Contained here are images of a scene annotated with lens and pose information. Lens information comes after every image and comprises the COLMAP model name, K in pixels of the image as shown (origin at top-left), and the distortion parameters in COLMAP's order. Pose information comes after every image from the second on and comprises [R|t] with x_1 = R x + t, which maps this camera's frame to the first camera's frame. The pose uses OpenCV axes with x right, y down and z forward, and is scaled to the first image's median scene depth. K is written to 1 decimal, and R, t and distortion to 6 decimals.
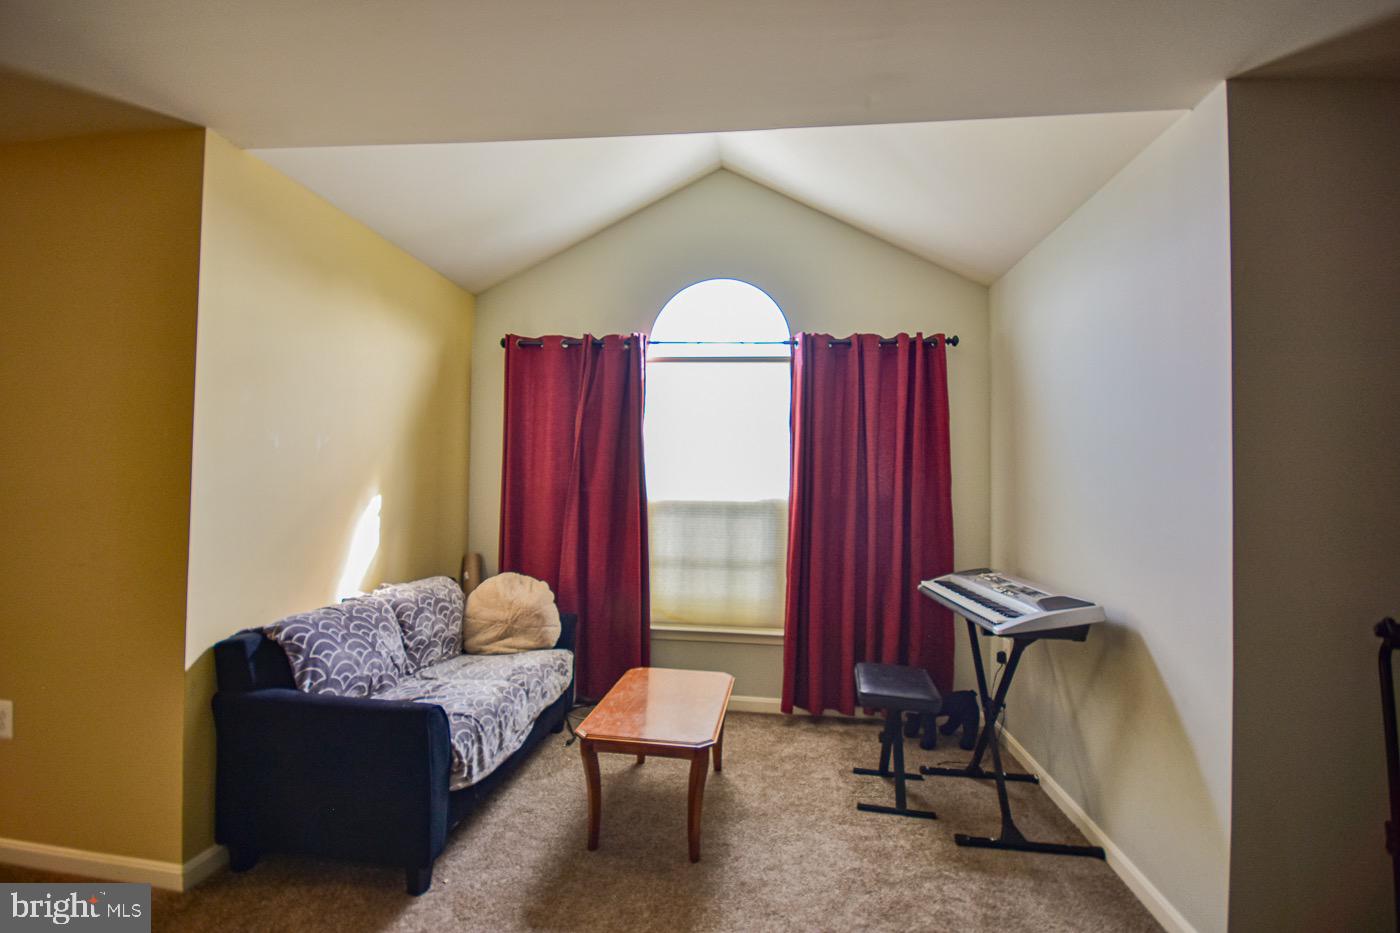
lens RADIAL K [[616.3, 0, 703.6], [0, 616.3, 469.2], [0, 0, 1]] dist [0.001628, -0.005089]
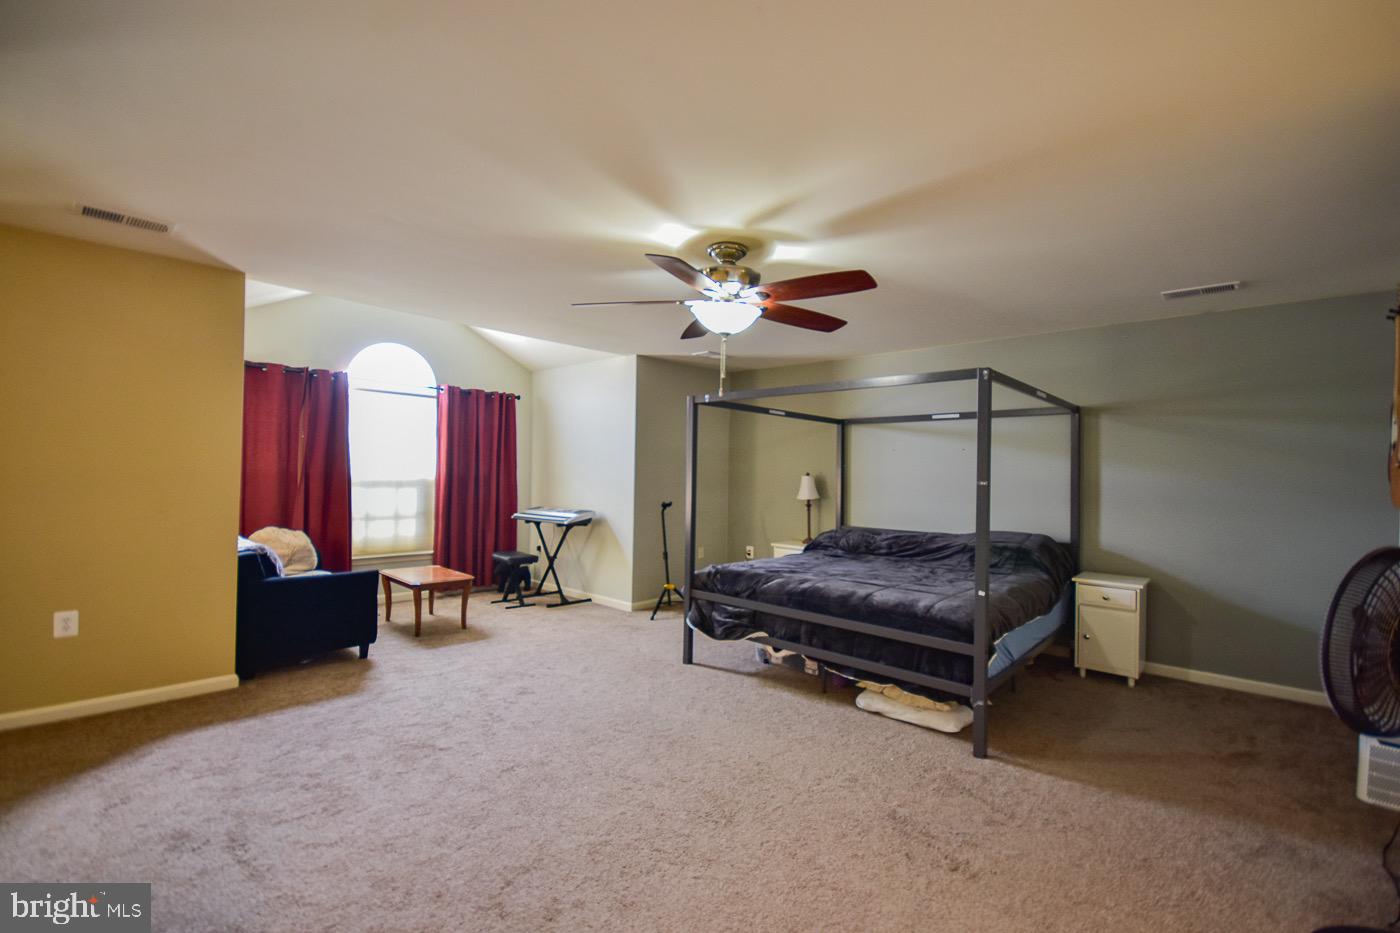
lens RADIAL K [[616.3, 0, 703.6], [0, 616.3, 469.2], [0, 0, 1]] dist [0.001628, -0.005089]
pose [[0.589428, -0.002156, 0.807818, -0.864415], [-0.016190, 0.999764, 0.014481, -0.010910], [-0.807658, -0.021614, 0.589254, -0.688920]]
